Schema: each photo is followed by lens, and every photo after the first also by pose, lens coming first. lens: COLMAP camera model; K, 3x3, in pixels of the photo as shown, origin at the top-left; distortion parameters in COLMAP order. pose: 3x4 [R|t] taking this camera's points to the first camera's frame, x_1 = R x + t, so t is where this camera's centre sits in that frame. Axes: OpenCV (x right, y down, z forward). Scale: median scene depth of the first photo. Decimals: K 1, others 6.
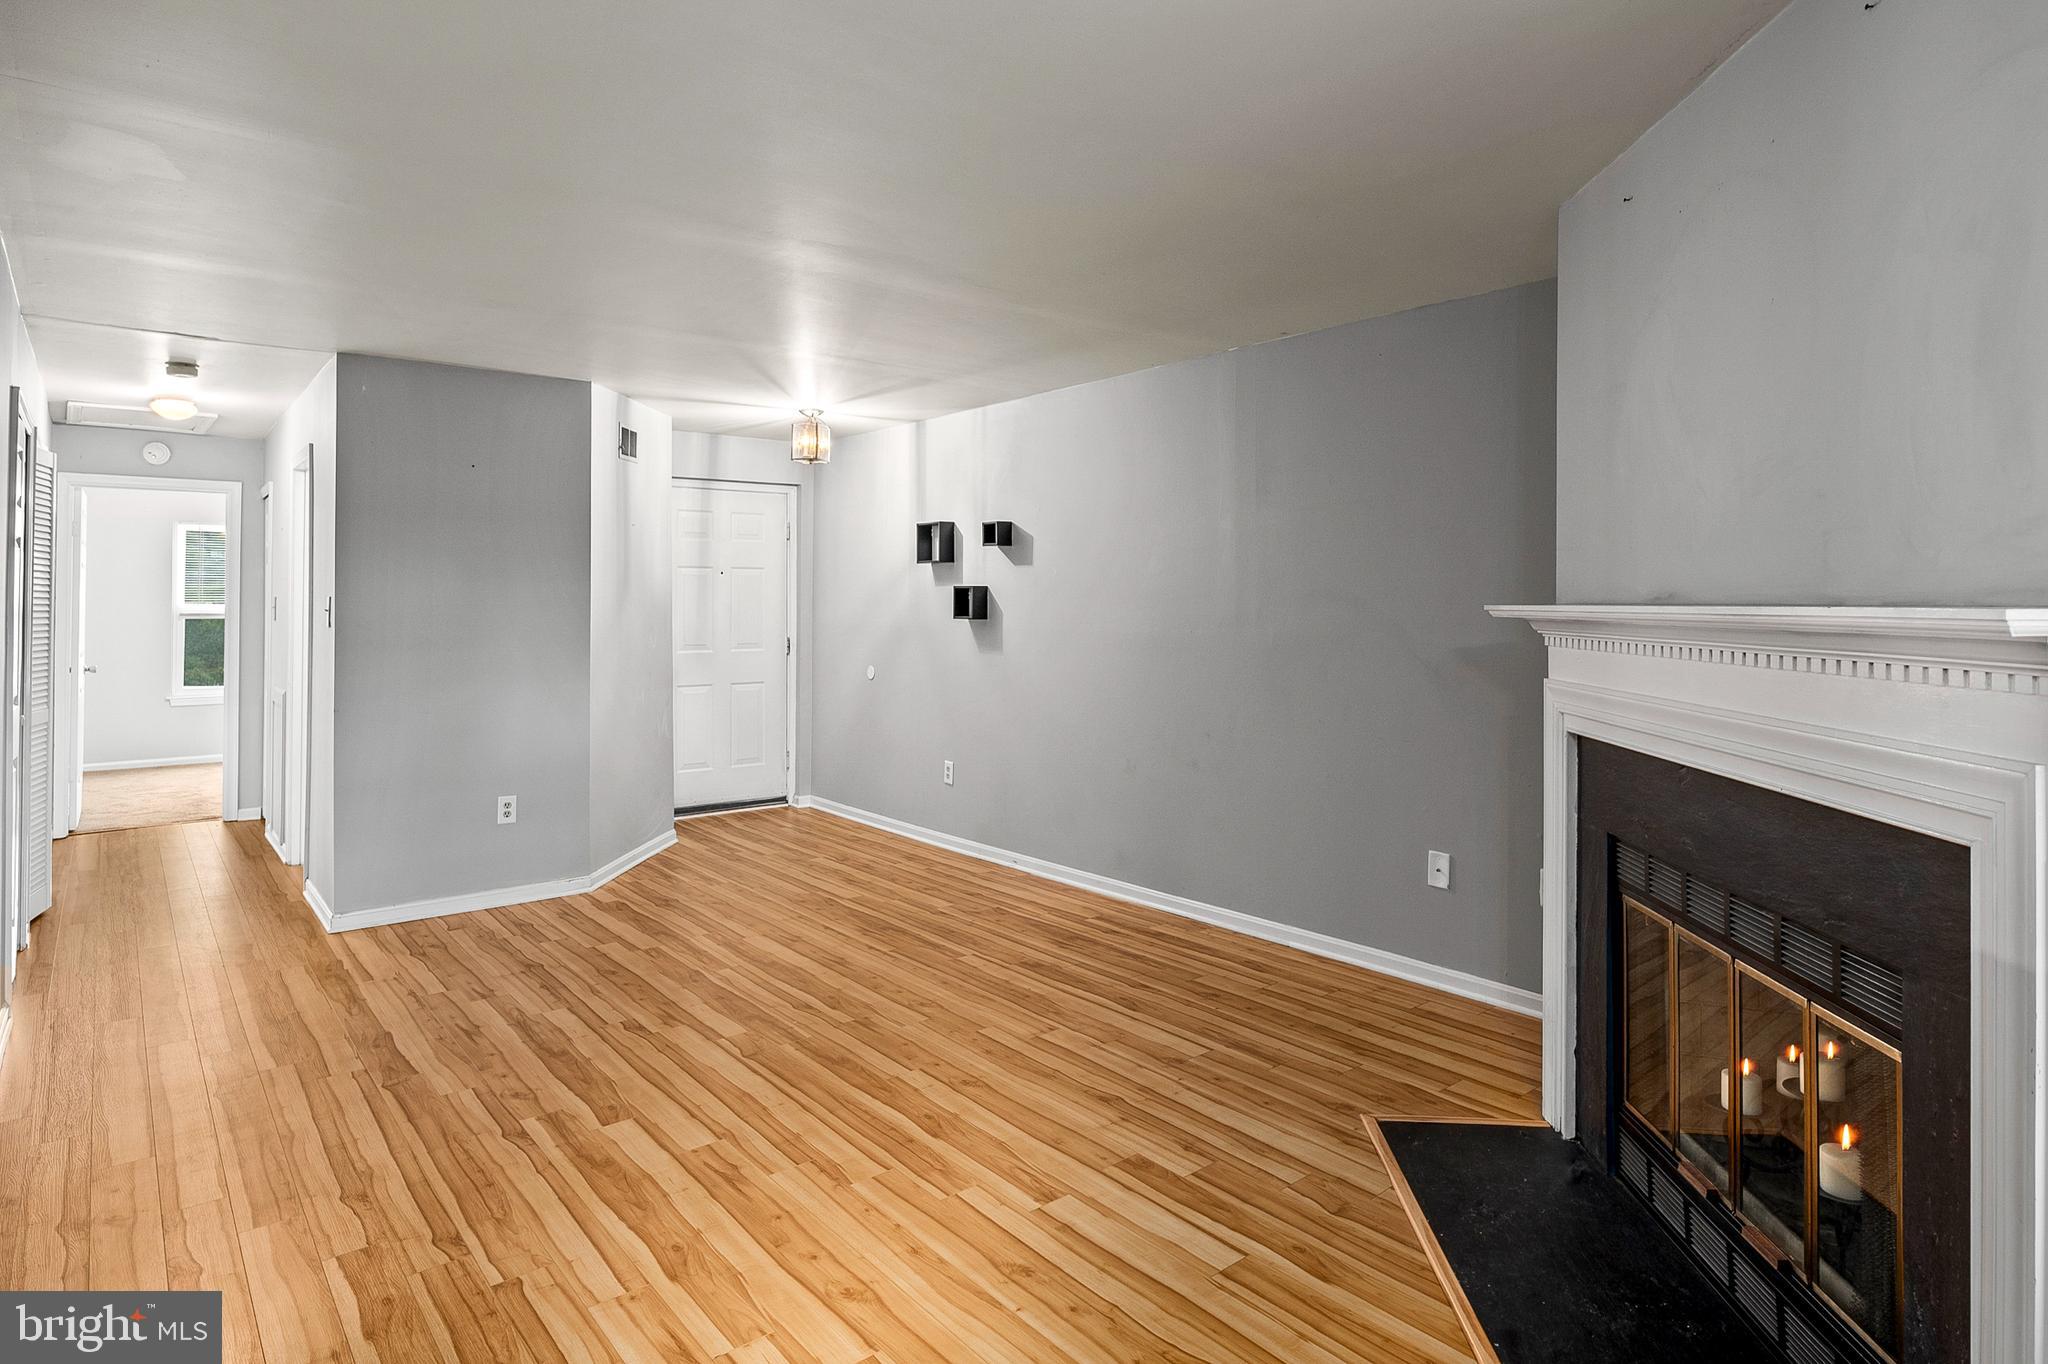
lens RADIAL K [[1111.0, 0, 1021.3], [0, 1111.0, 593.5], [0, 0, 1]] dist [-0.001232, -0.007538]
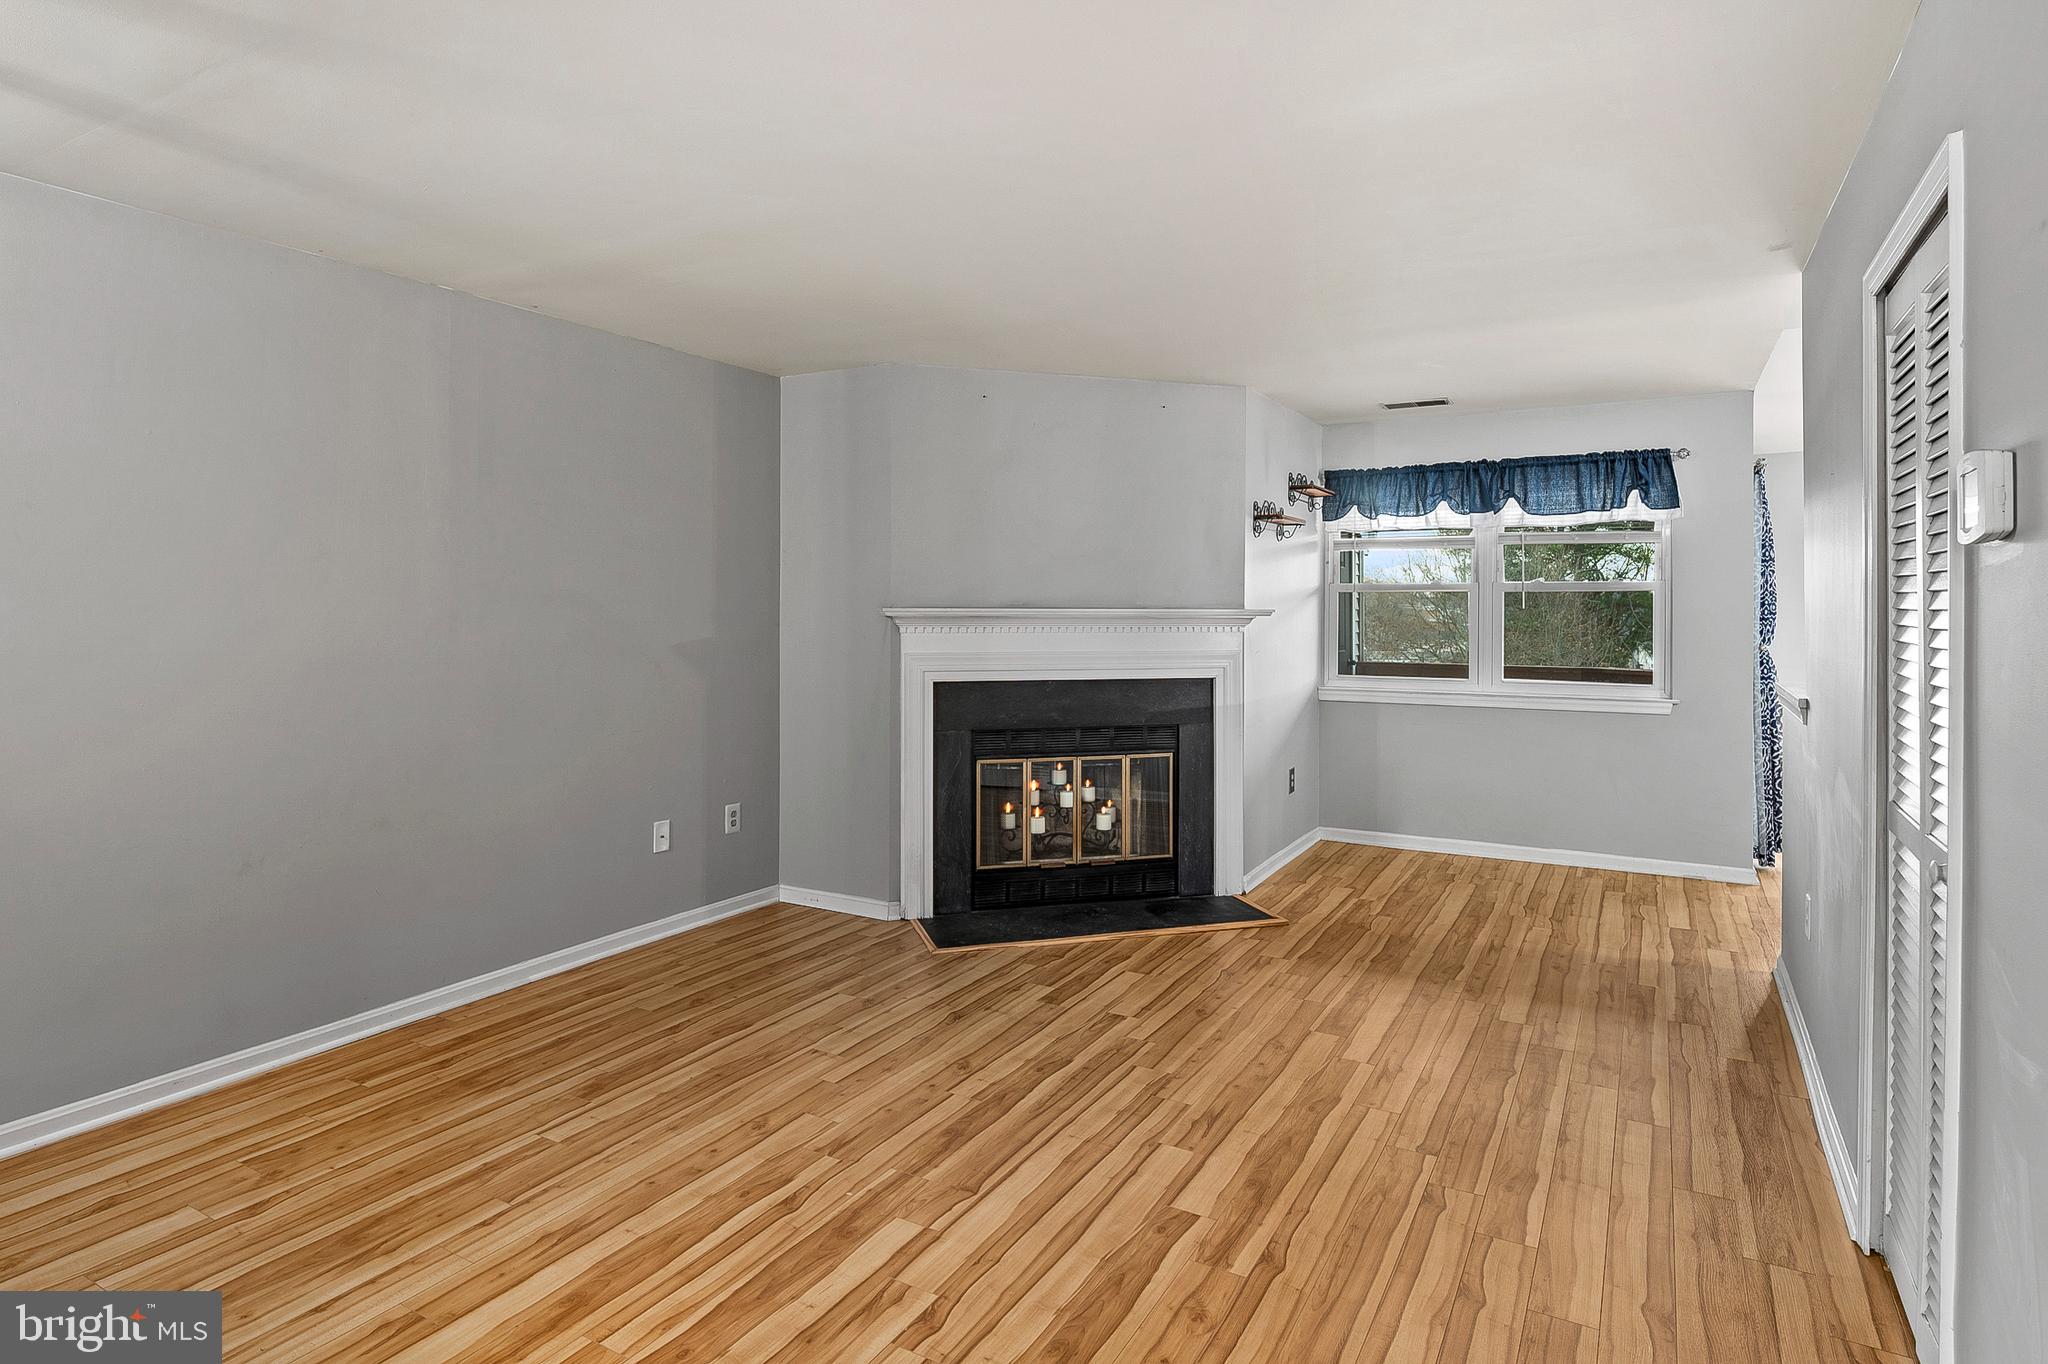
lens RADIAL K [[1111.0, 0, 999.7], [0, 1111.0, 620.4], [0, 0, 1]] dist [-0.001232, -0.007538]
pose [[-0.339714, -0.010697, 0.940468, -1.162878], [-0.010943, 0.999913, 0.007421, 0.015687], [-0.940465, -0.007770, -0.339801, 1.488198]]
